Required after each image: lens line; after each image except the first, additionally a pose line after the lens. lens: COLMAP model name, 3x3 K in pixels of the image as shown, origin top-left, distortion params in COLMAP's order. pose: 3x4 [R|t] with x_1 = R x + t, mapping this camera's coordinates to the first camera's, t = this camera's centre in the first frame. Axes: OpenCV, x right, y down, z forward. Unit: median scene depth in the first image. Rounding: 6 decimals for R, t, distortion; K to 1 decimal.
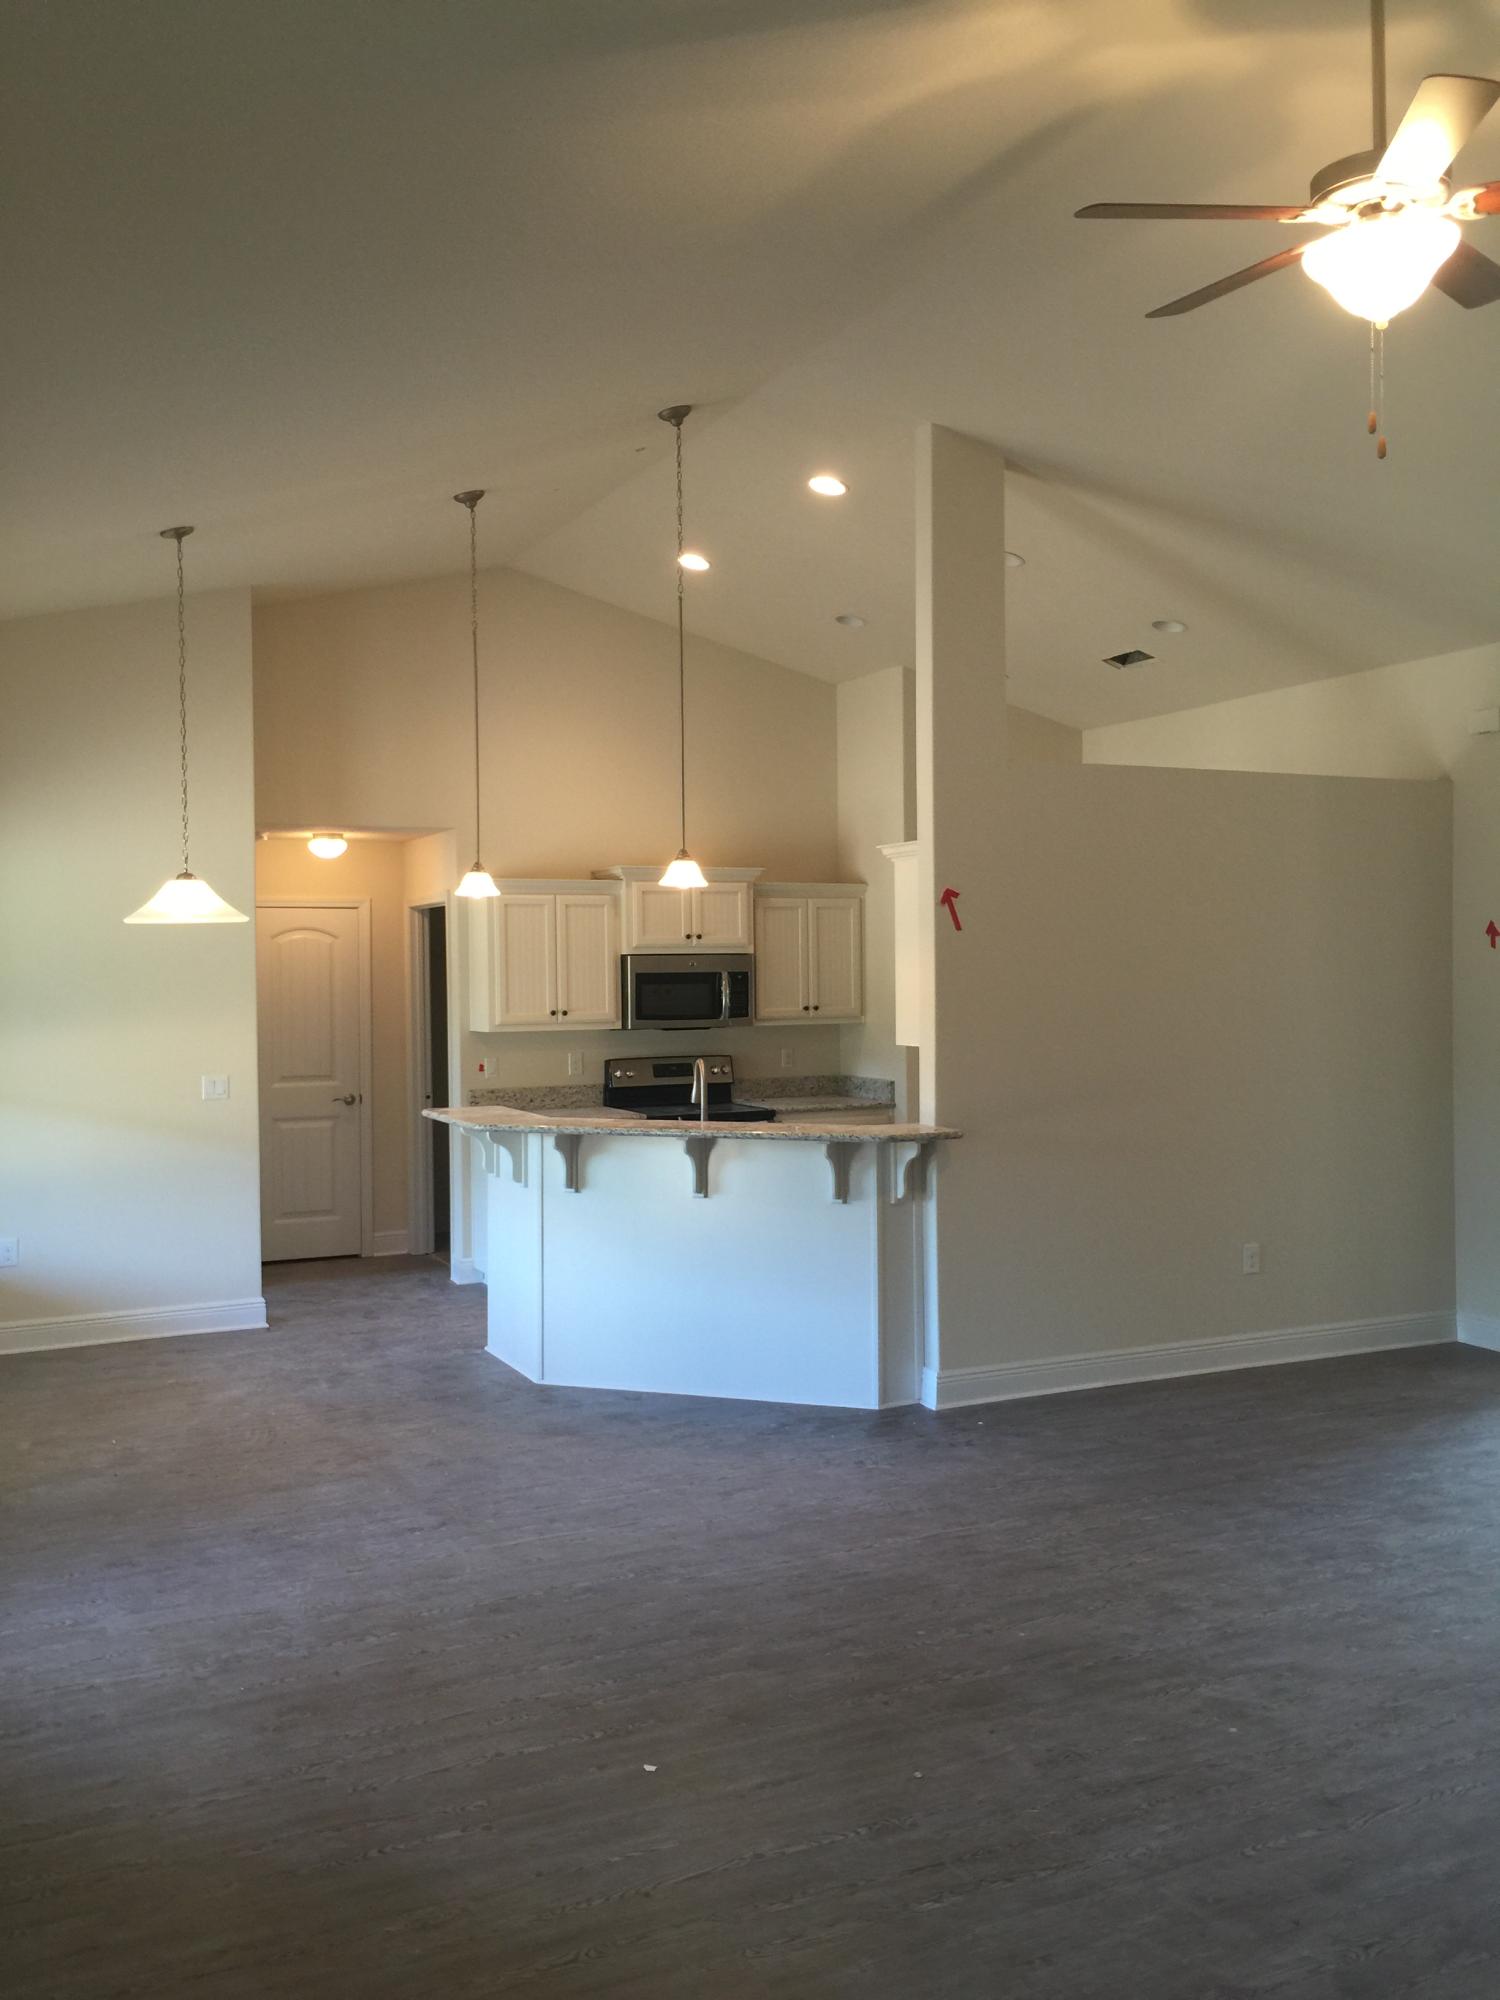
lens RADIAL K [[1709.2, 0, 749.9], [0, 1709.2, 994.2], [0, 0, 1]] dist [0.015364, 0.005431]
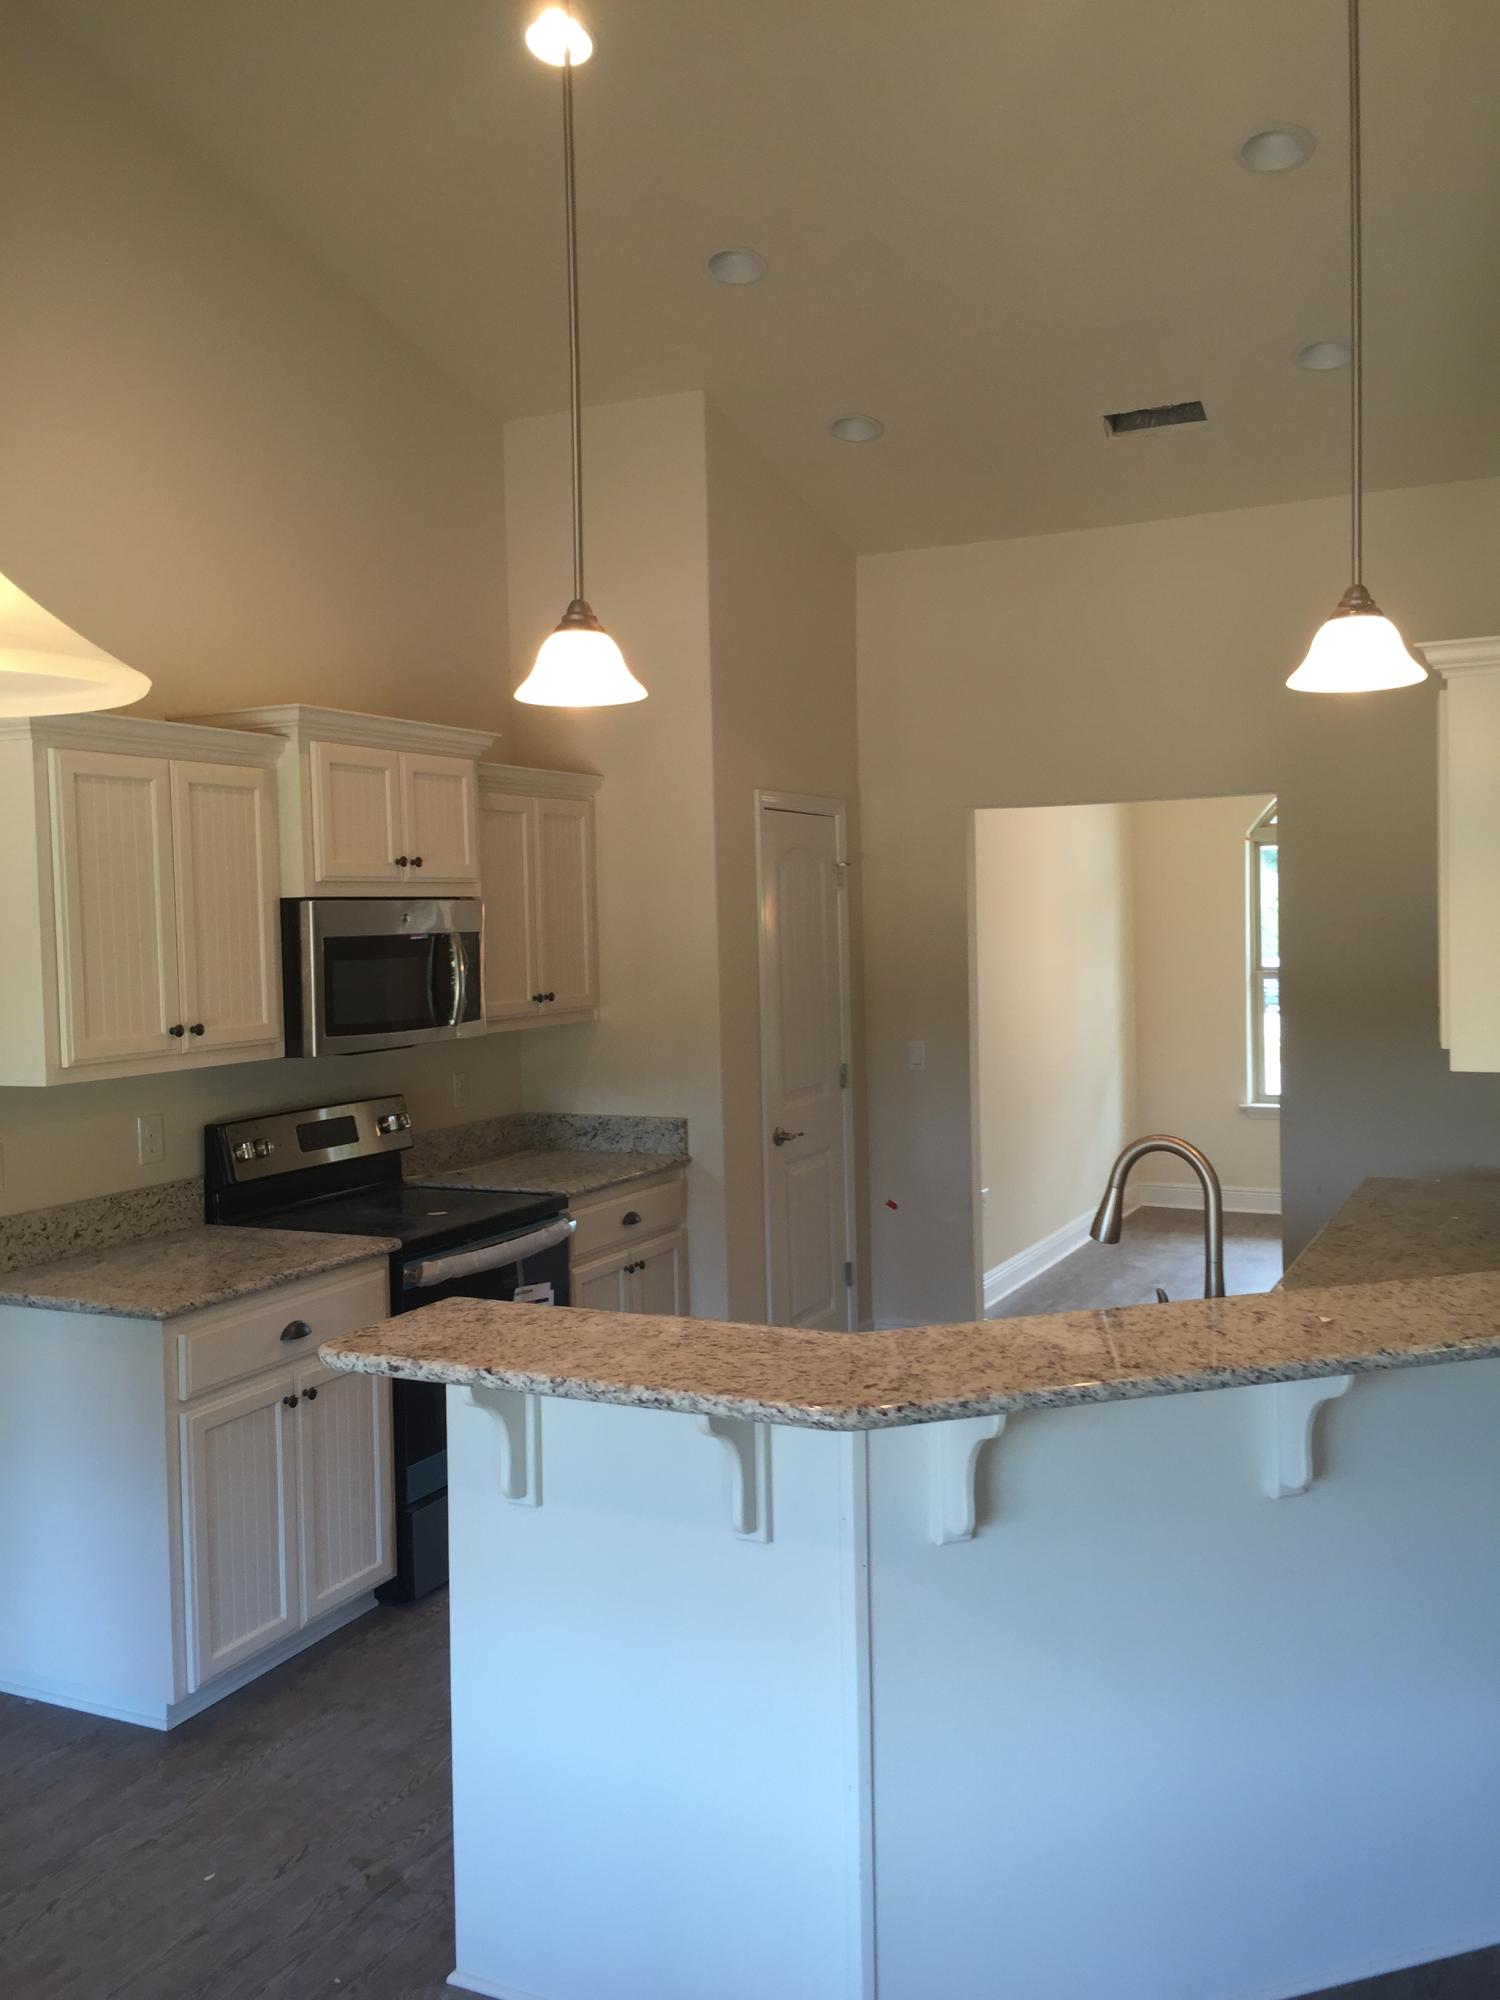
lens RADIAL K [[1709.2, 0, 750.3], [0, 1709.2, 1003.5], [0, 0, 1]] dist [0.015364, 0.005431]
pose [[0.780498, -0.037847, 0.624012, -0.262968], [0.021194, 0.999194, 0.034094, -0.007529], [-0.624799, -0.013385, 0.780671, 0.548784]]
